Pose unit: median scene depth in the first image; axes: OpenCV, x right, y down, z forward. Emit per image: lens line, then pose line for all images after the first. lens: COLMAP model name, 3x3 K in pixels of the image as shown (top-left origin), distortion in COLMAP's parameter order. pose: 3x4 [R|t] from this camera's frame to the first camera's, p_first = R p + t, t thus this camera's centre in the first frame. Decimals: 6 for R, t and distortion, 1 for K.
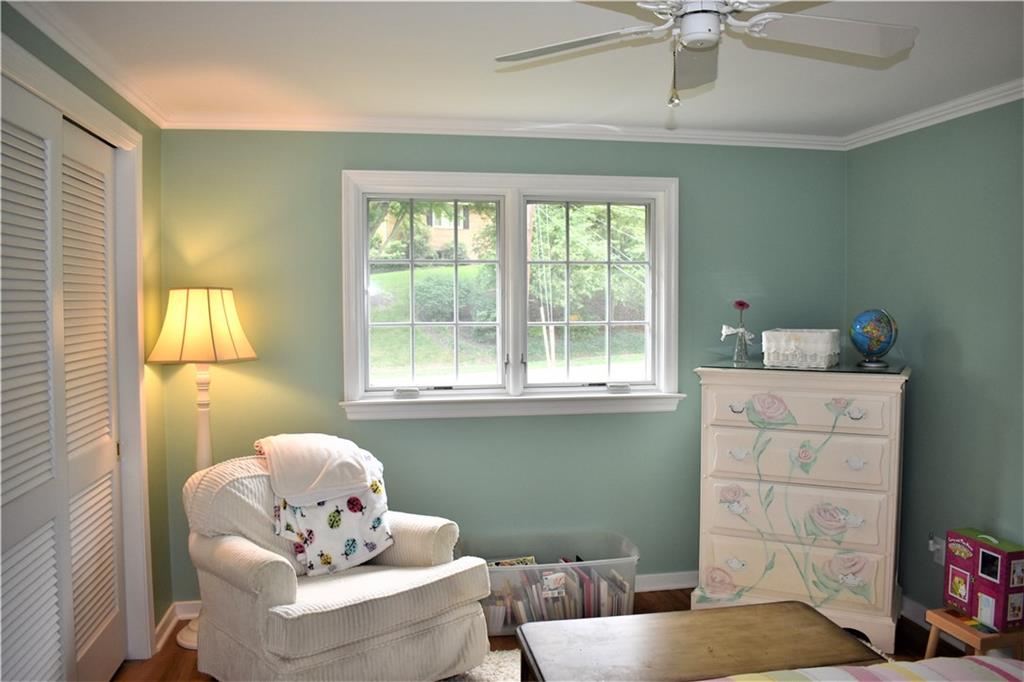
lens RADIAL K [[814.5, 0, 517.8], [0, 814.5, 344.0], [0, 0, 1]] dist [-0.093247, 0.022350]
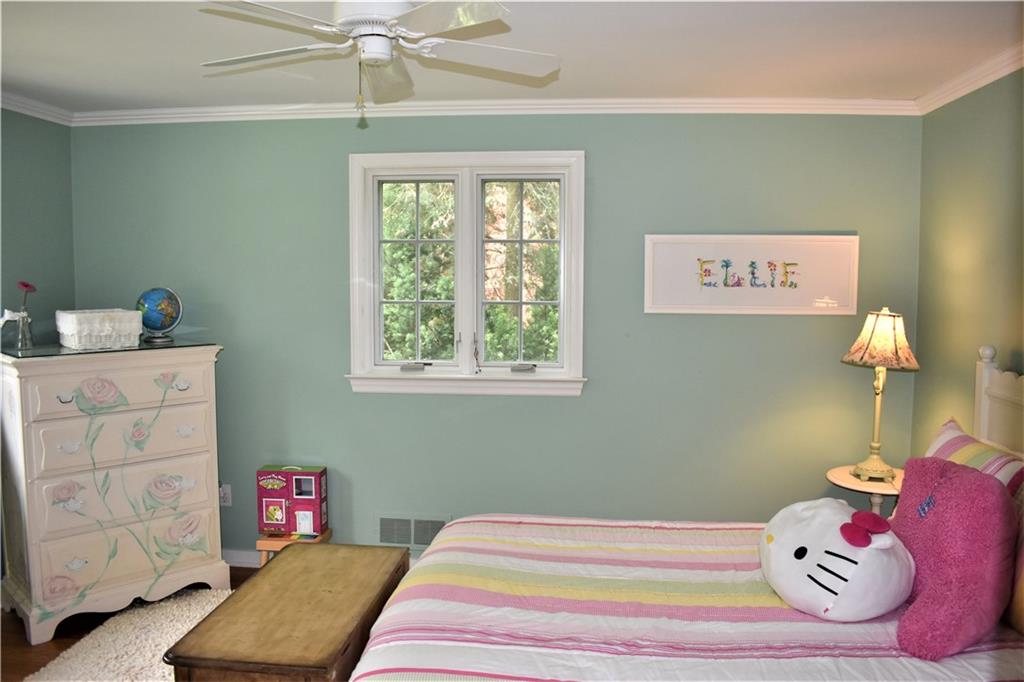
lens RADIAL K [[814.5, 0, 520.5], [0, 814.5, 335.8], [0, 0, 1]] dist [-0.093247, 0.022350]
pose [[0.262440, -0.071996, 0.962259, -0.471362], [0.050762, 0.996862, 0.060740, -0.020490], [-0.963612, 0.032906, 0.265271, 0.264645]]
